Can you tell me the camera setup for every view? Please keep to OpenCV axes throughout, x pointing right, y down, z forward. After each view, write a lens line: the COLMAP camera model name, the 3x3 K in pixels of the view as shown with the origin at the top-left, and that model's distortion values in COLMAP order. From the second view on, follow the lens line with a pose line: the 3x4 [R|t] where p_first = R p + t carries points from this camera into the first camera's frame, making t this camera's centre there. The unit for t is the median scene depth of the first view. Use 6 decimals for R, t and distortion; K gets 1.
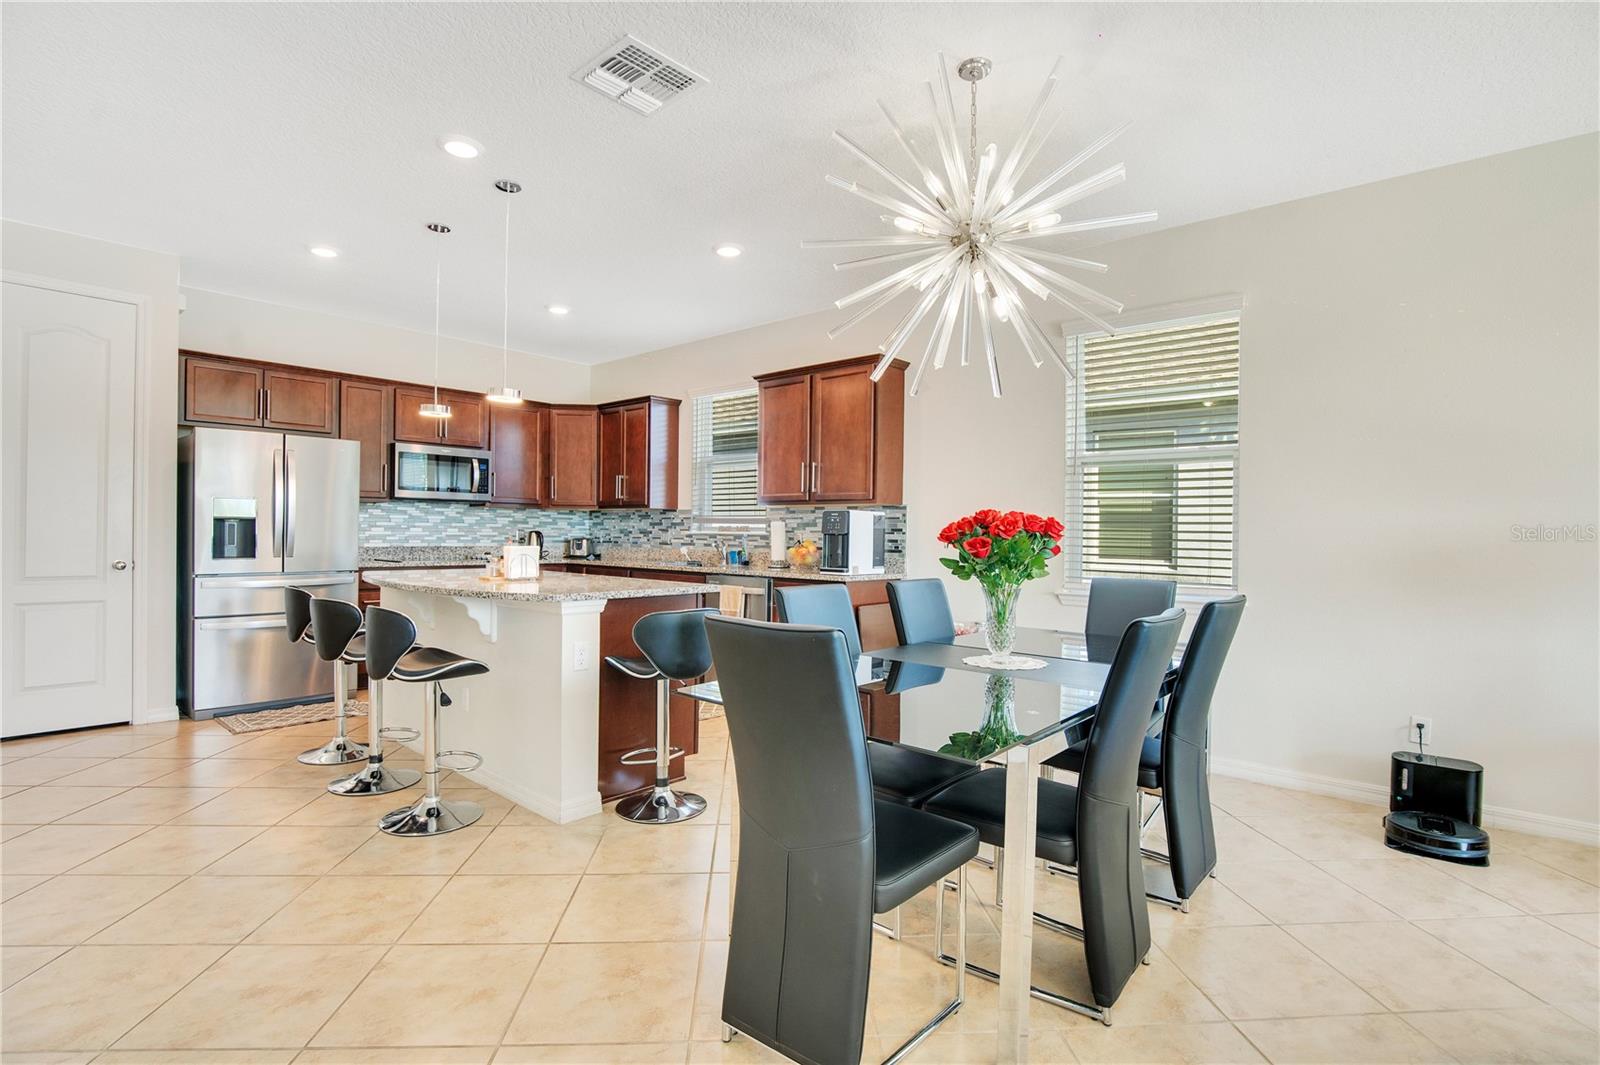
lens RADIAL K [[759.3, 0, 805.5], [0, 759.3, 531.3], [0, 0, 1]] dist [-0.017503, -0.001813]
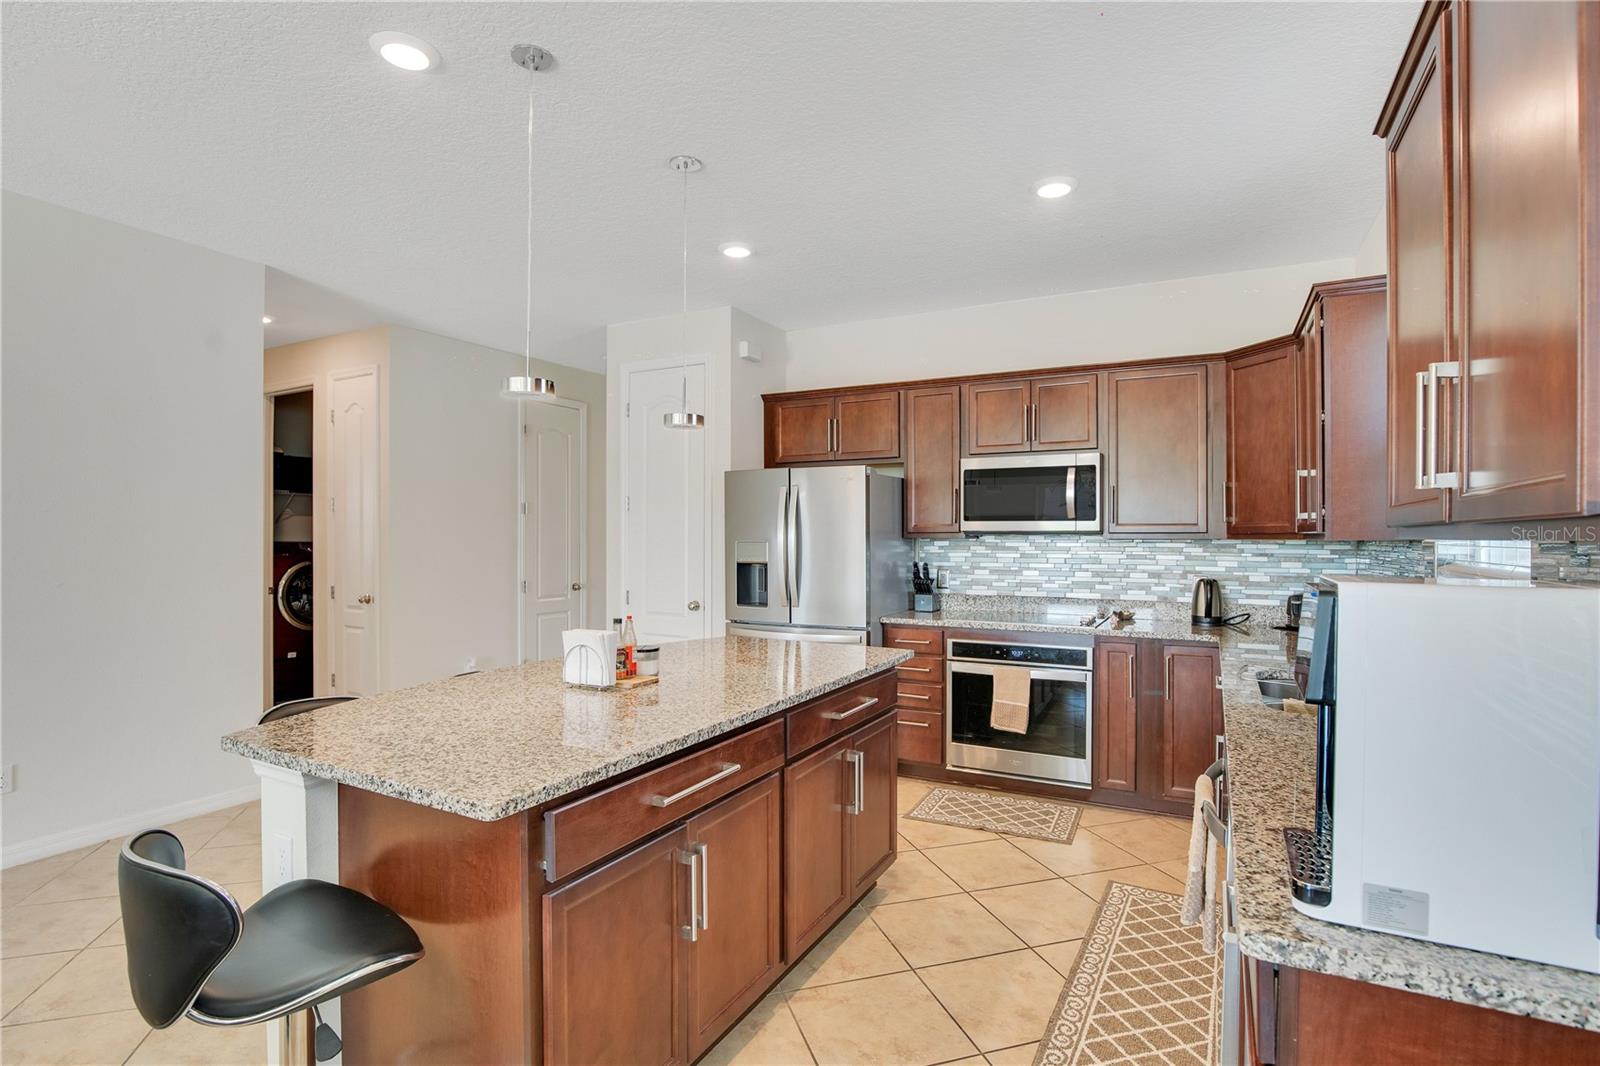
lens RADIAL K [[759.3, 0, 813.5], [0, 759.3, 529.6], [0, 0, 1]] dist [-0.017503, -0.001813]
pose [[0.264511, -0.025349, -0.964049, 0.160602], [0.002294, 0.999668, -0.025657, -0.031216], [0.964380, 0.004575, 0.264482, 0.739008]]
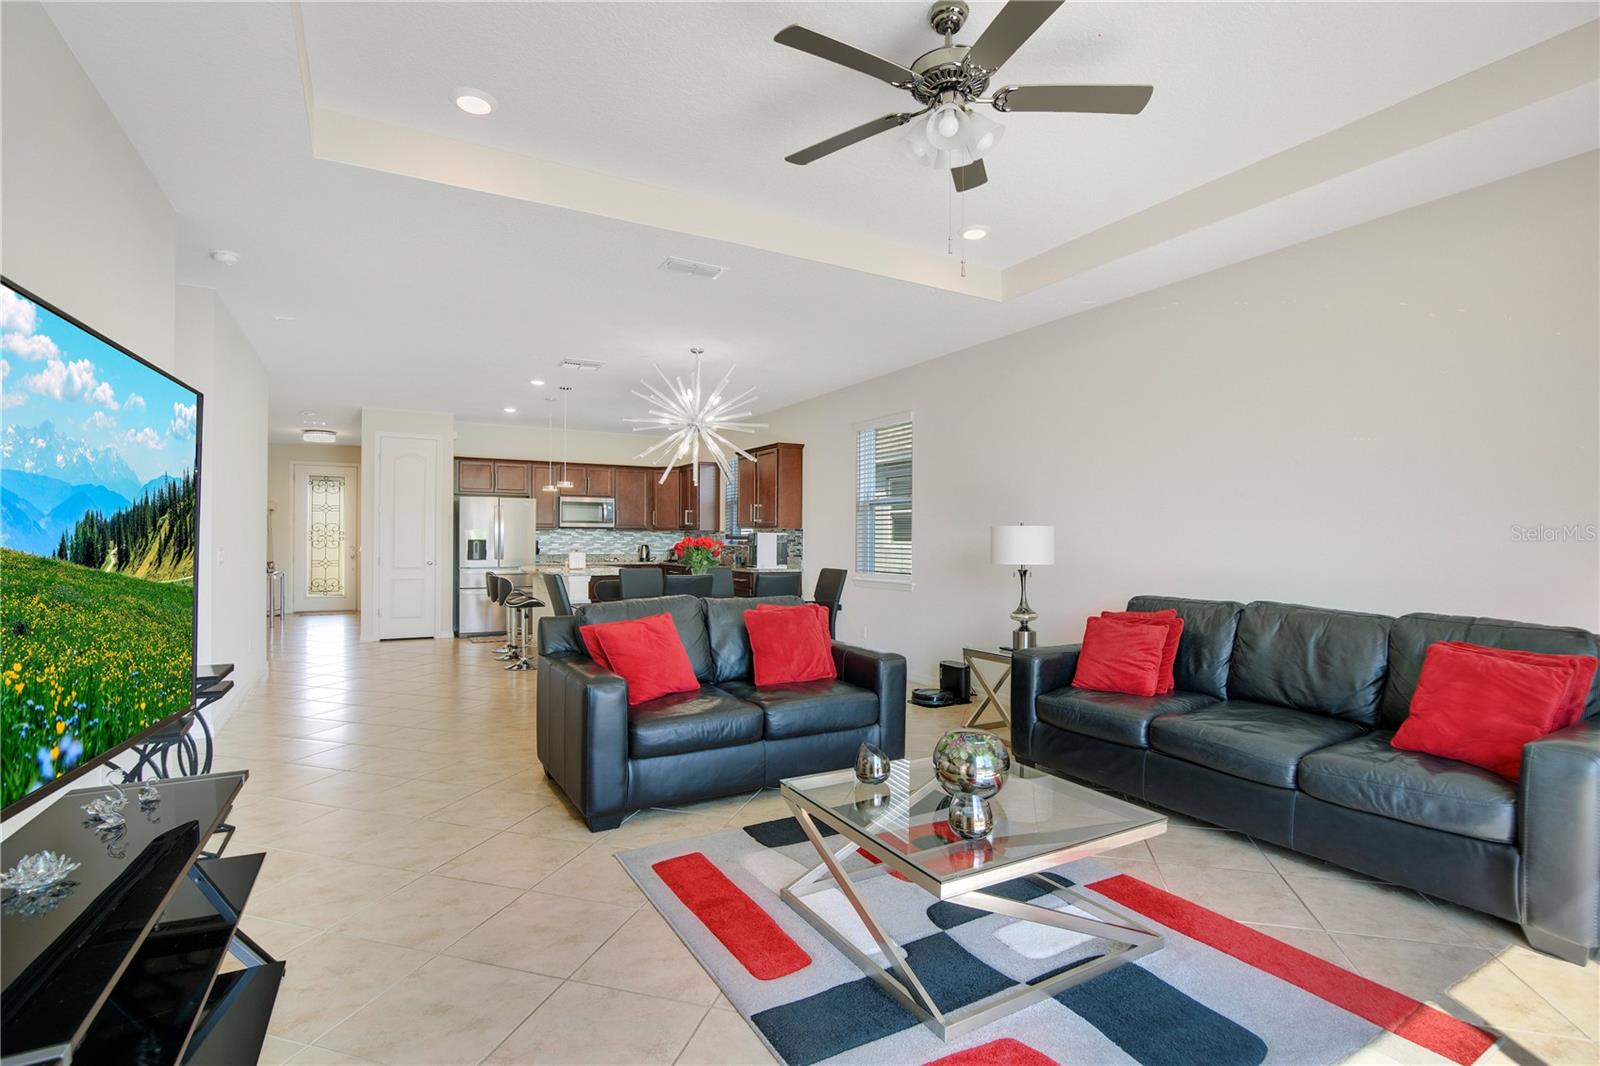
lens RADIAL K [[759.3, 0, 806.7], [0, 759.3, 537.5], [0, 0, 1]] dist [-0.017503, -0.001813]
pose [[0.946641, -0.008716, -0.322173, 0.662263], [0.006049, 0.999939, -0.009278, 0.000618], [0.322234, 0.006835, 0.946635, -0.577163]]
